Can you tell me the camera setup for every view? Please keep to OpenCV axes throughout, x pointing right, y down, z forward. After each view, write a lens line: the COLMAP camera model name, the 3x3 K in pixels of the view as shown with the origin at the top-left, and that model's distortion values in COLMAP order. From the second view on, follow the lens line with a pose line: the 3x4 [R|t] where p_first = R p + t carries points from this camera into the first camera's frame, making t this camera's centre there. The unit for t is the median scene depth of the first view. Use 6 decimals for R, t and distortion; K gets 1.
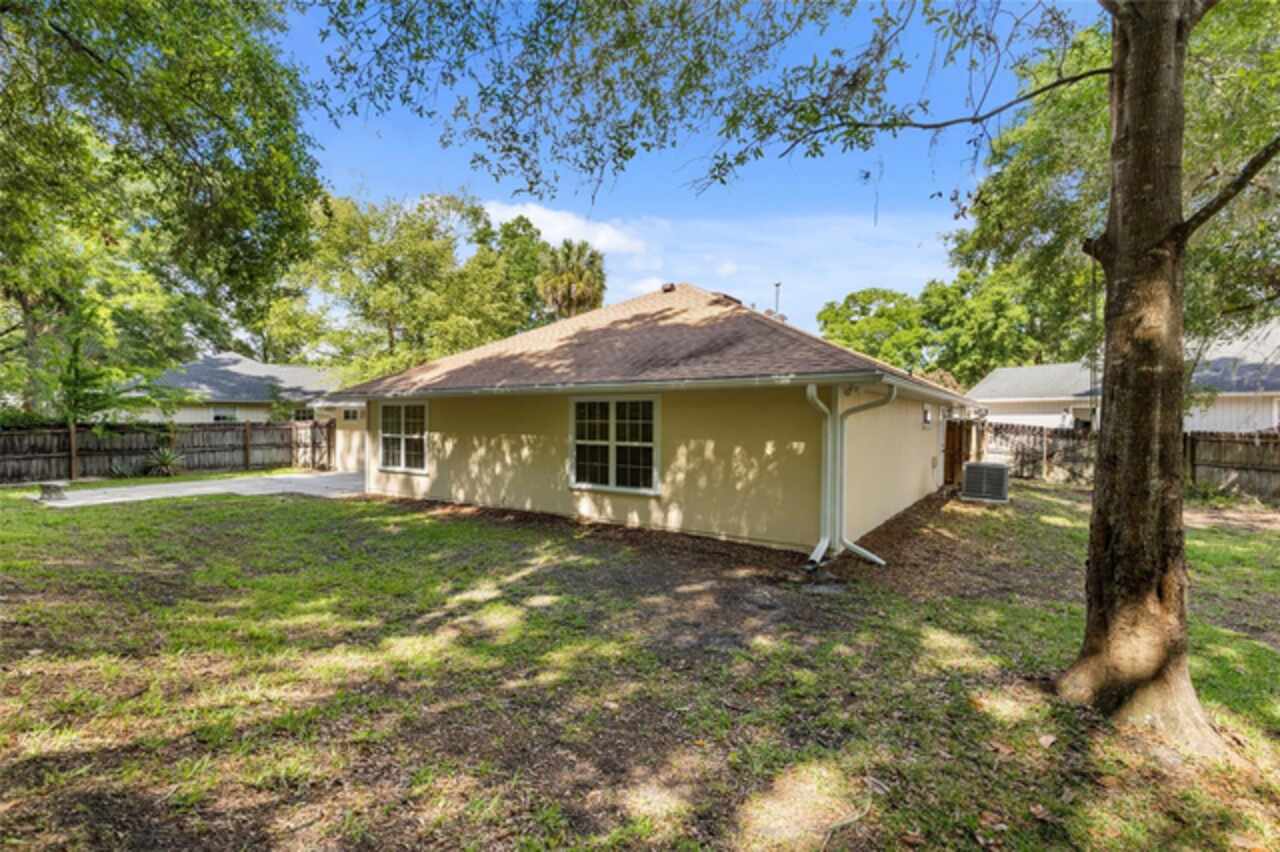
lens RADIAL K [[580.6, 0, 636.2], [0, 580.6, 417.4], [0, 0, 1]] dist [-0.000091, 0.000036]
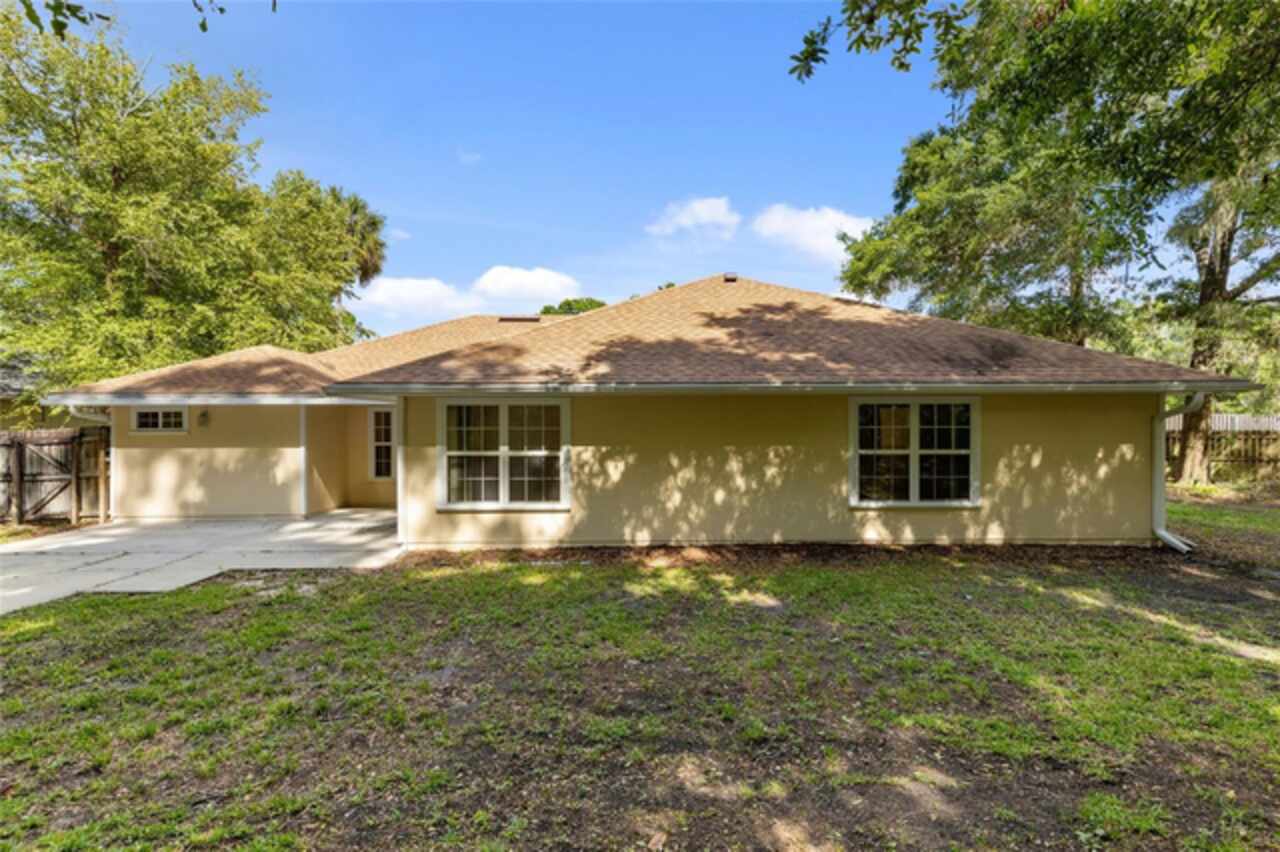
lens RADIAL K [[599.3, 0, 640.0], [0, 599.3, 426.0], [0, 0, 1]] dist [-0.000603, -0.000065]
pose [[0.805978, -0.005195, 0.591923, -0.866926], [0.003685, 0.999986, 0.003760, 0.000563], [-0.591935, -0.000849, 0.805986, 0.495556]]
